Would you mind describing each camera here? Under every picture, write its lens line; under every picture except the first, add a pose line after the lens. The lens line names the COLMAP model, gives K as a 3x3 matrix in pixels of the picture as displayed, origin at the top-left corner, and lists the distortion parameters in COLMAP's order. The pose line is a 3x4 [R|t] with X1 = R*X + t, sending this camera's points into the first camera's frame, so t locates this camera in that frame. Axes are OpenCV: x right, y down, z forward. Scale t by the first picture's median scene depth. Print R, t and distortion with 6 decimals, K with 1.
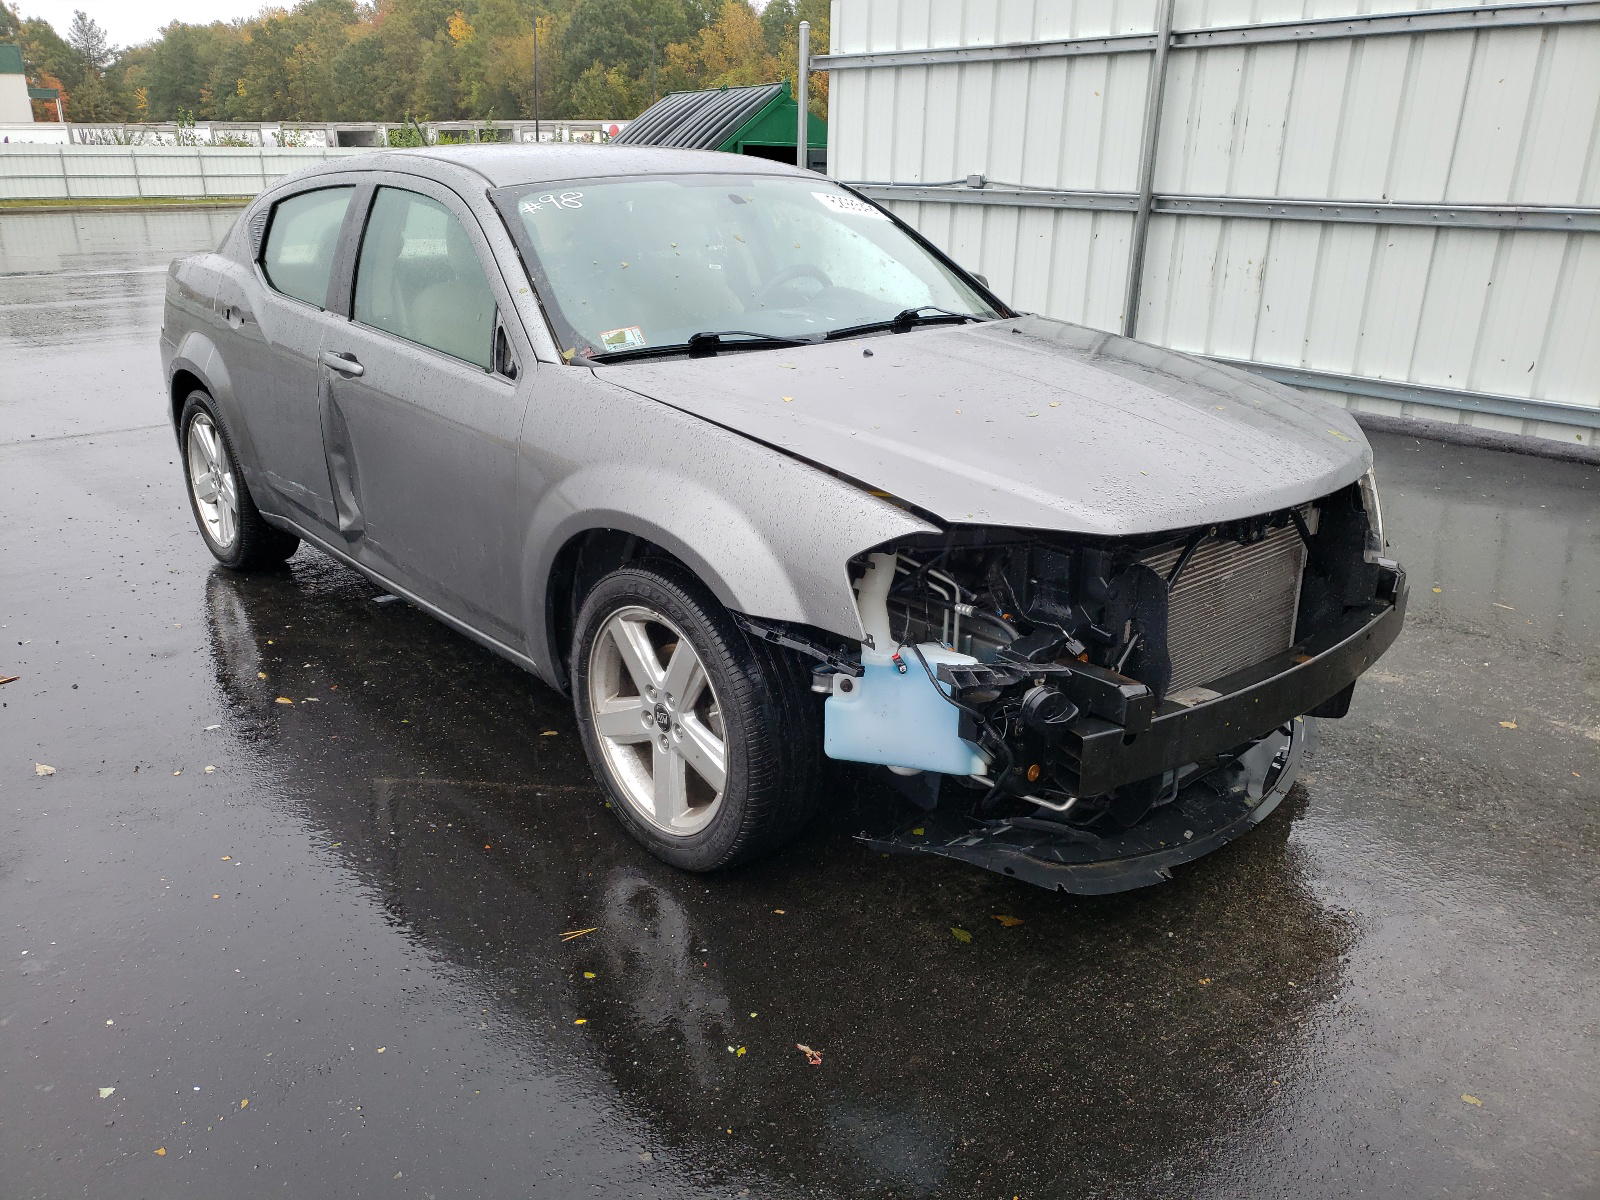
lens RADIAL K [[1223.4, 0, 795.7], [0, 1223.4, 598.6], [0, 0, 1]] dist [0.028718, 0.001254]
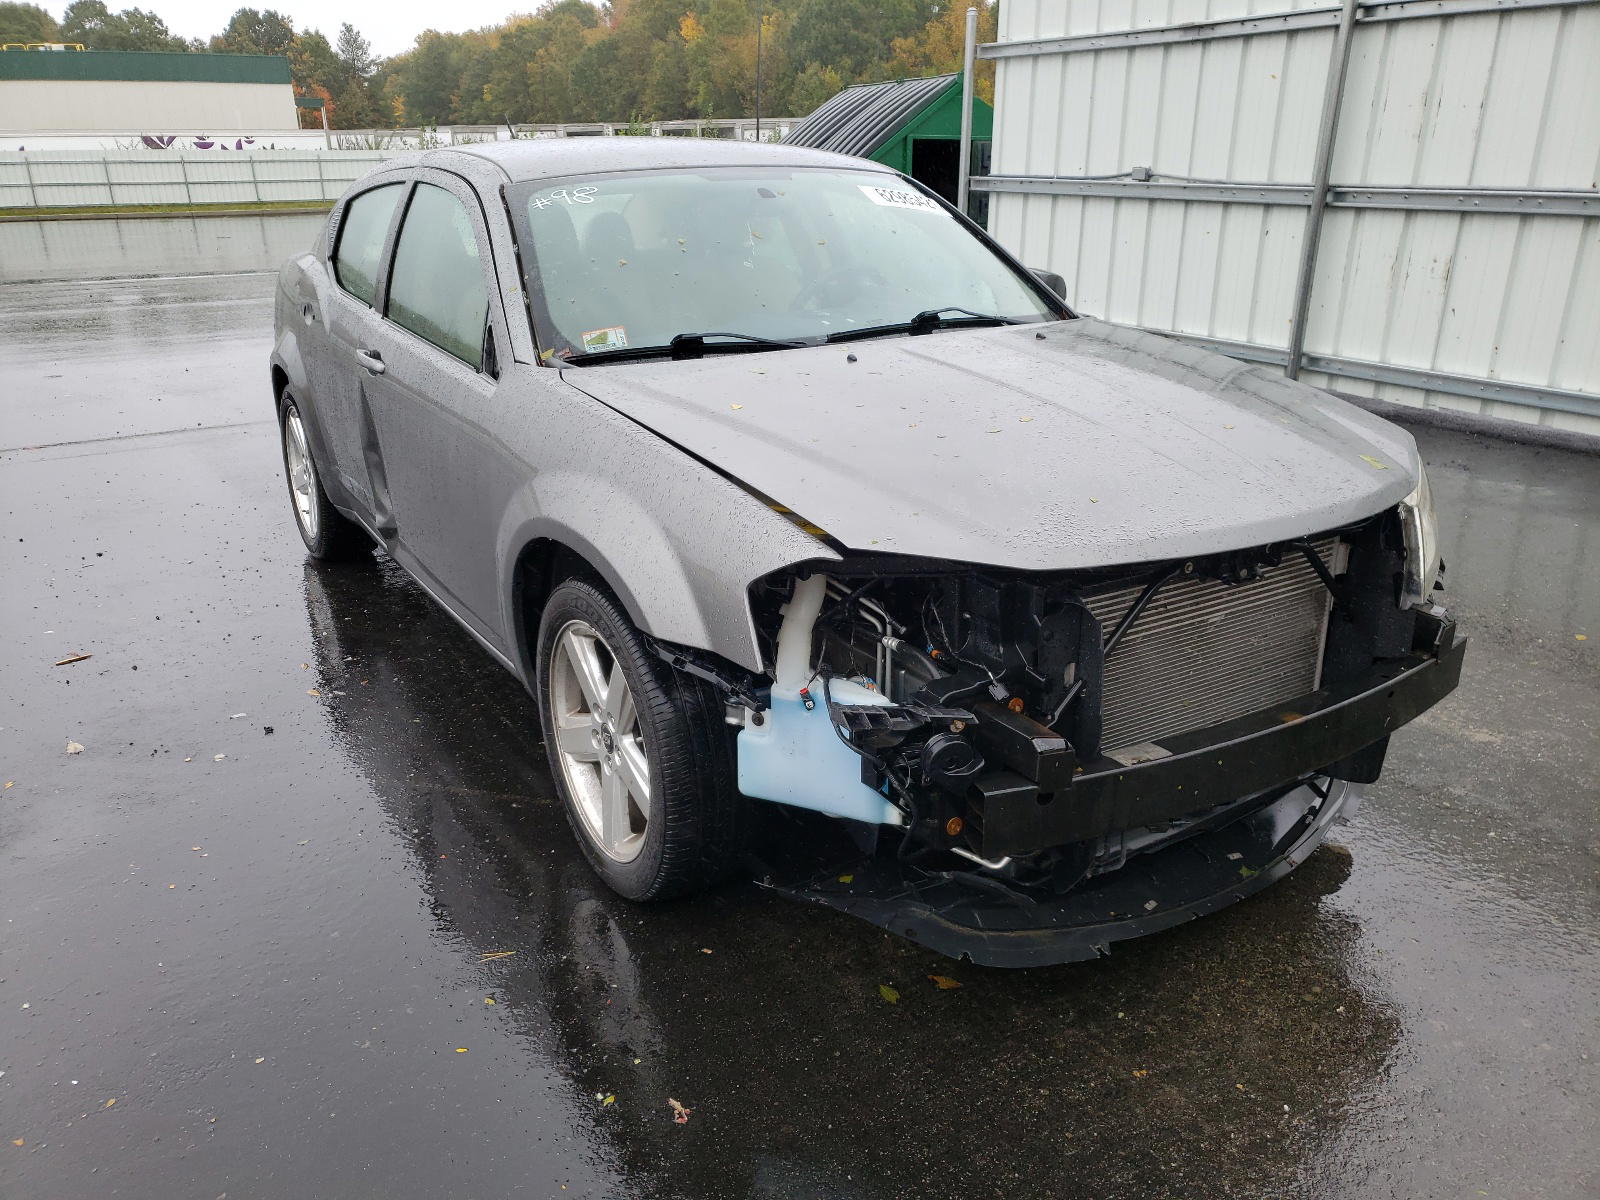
lens RADIAL K [[1232.2, 0, 801.0], [0, 1232.2, 626.6], [0, 0, 1]] dist [0.001234, 0.051945]
pose [[0.987361, 0.047290, -0.151267, 0.167741], [-0.044056, 0.998725, 0.024664, -0.018372], [0.152241, -0.017688, 0.988185, 0.067129]]
